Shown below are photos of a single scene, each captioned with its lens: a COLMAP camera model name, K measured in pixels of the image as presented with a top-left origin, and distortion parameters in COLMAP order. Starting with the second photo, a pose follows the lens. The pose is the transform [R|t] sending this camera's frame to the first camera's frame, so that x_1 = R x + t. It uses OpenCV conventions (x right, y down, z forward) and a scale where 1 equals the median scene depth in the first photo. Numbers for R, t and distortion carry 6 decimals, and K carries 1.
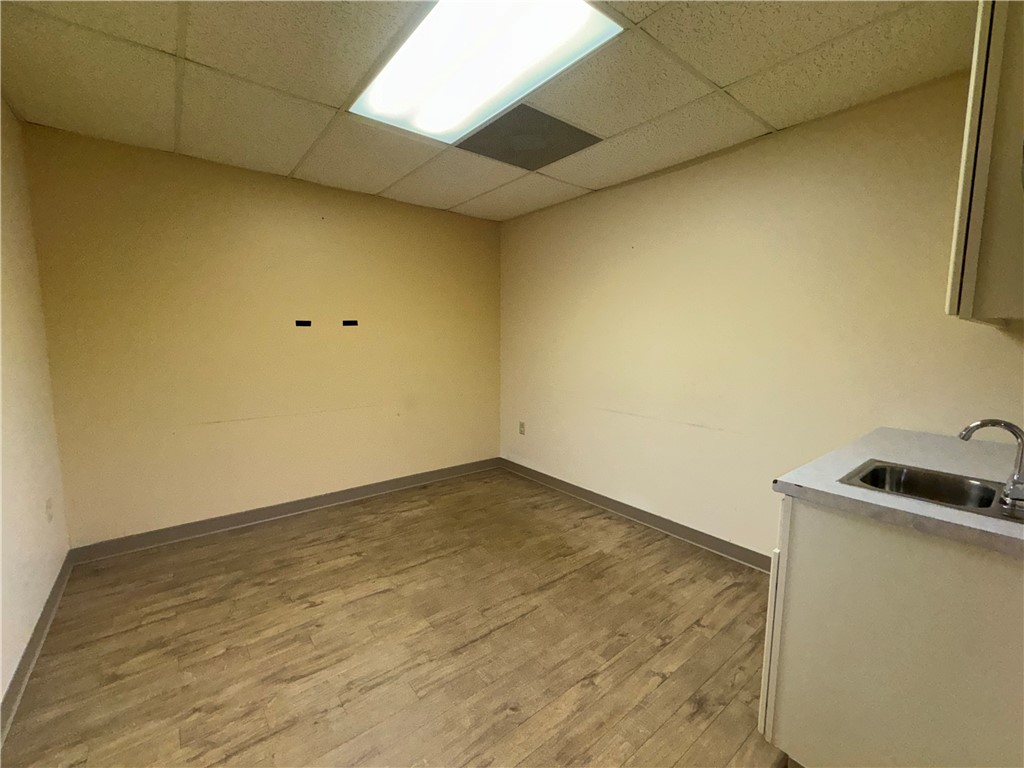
lens RADIAL K [[429.1, 0, 512.7], [0, 429.1, 382.6], [0, 0, 1]] dist [-0.001945, 0.000208]
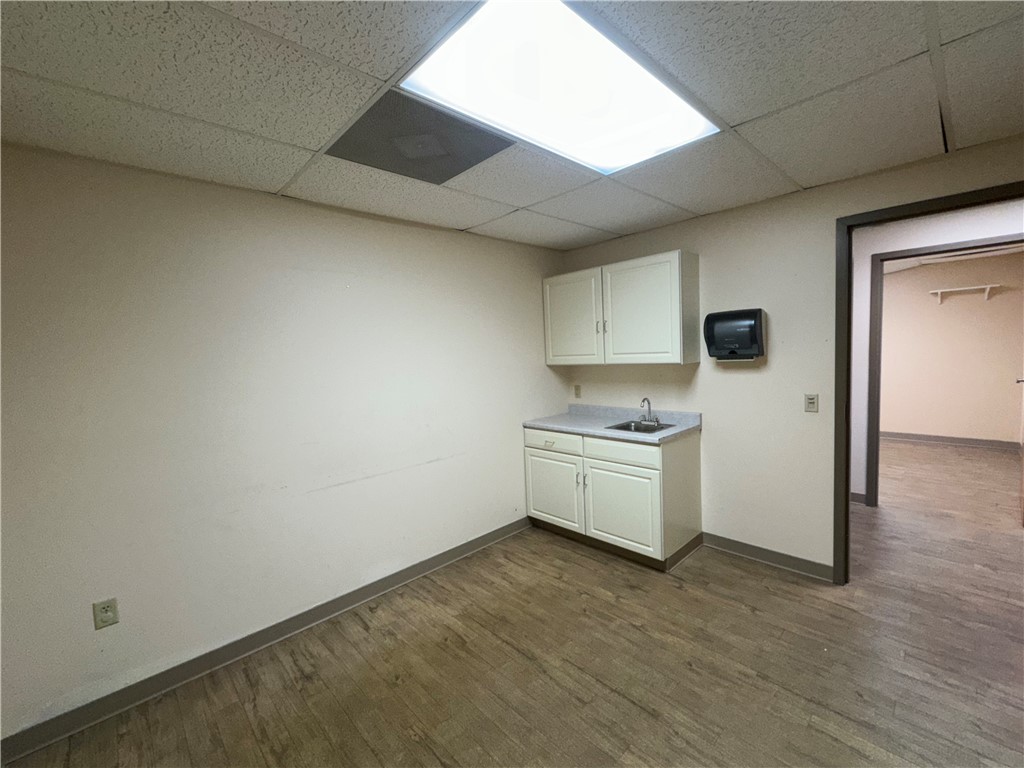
lens RADIAL K [[429.1, 0, 512.7], [0, 429.1, 382.6], [0, 0, 1]] dist [-0.001945, 0.000208]
pose [[-0.081228, -0.080073, 0.993474, -0.822222], [0.153993, 0.983790, 0.091883, -0.207380], [-0.984728, 0.160451, -0.067580, 1.020879]]
